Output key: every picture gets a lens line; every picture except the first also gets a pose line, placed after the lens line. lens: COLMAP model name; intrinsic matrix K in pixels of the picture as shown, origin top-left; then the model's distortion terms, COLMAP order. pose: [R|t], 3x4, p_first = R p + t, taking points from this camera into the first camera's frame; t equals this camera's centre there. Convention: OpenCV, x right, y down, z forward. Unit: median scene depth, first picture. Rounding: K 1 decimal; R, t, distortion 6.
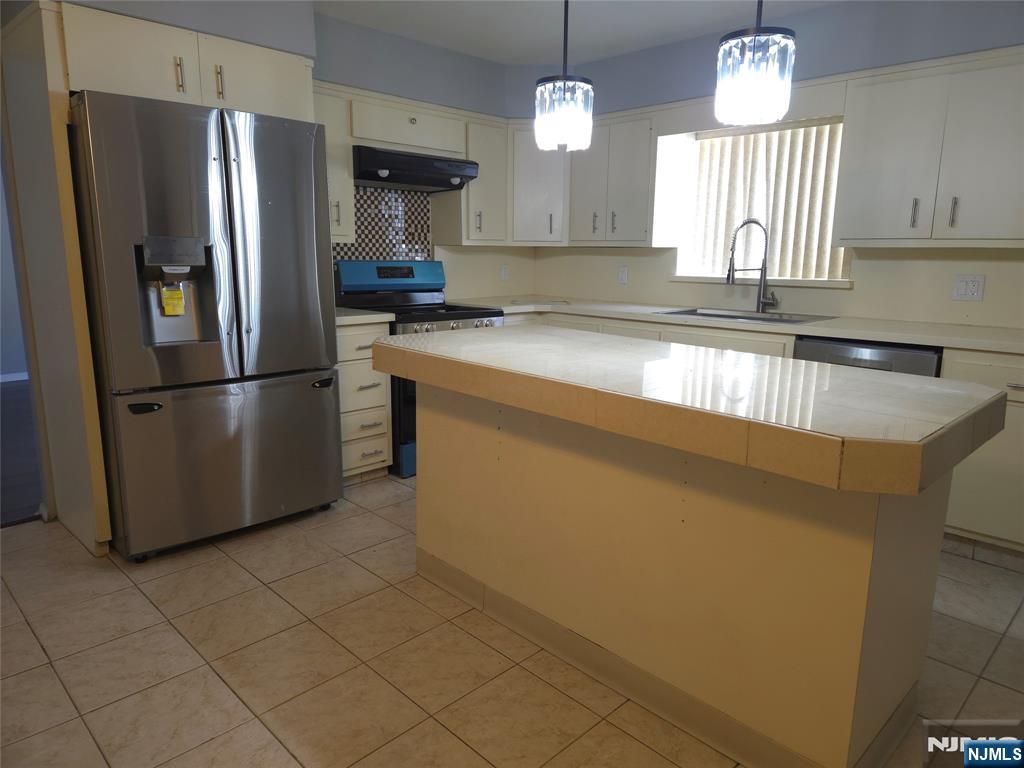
lens RADIAL K [[680.5, 0, 512.0], [0, 680.5, 384.0], [0, 0, 1]] dist [0.076472, -0.070743]
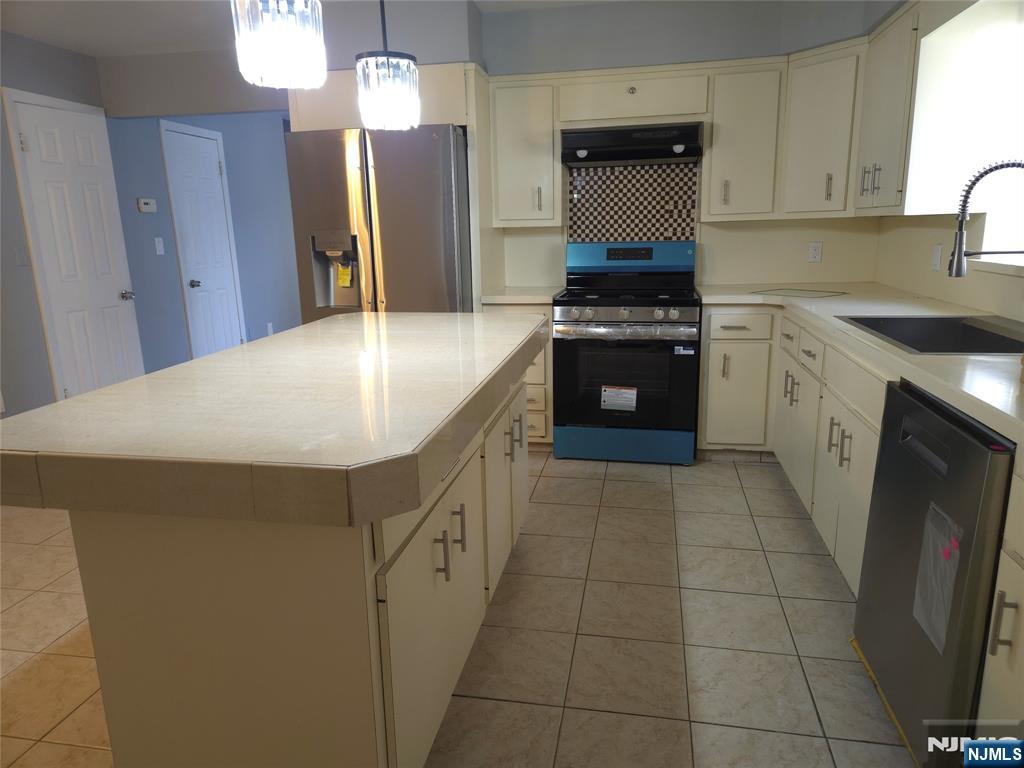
lens RADIAL K [[680.5, 0, 512.0], [0, 680.5, 384.0], [0, 0, 1]] dist [0.076472, -0.070743]
pose [[0.560343, 0.159216, -0.812814, 0.546706], [-0.132553, 0.985940, 0.101748, -0.060127], [0.817585, 0.050727, 0.573569, 0.329049]]
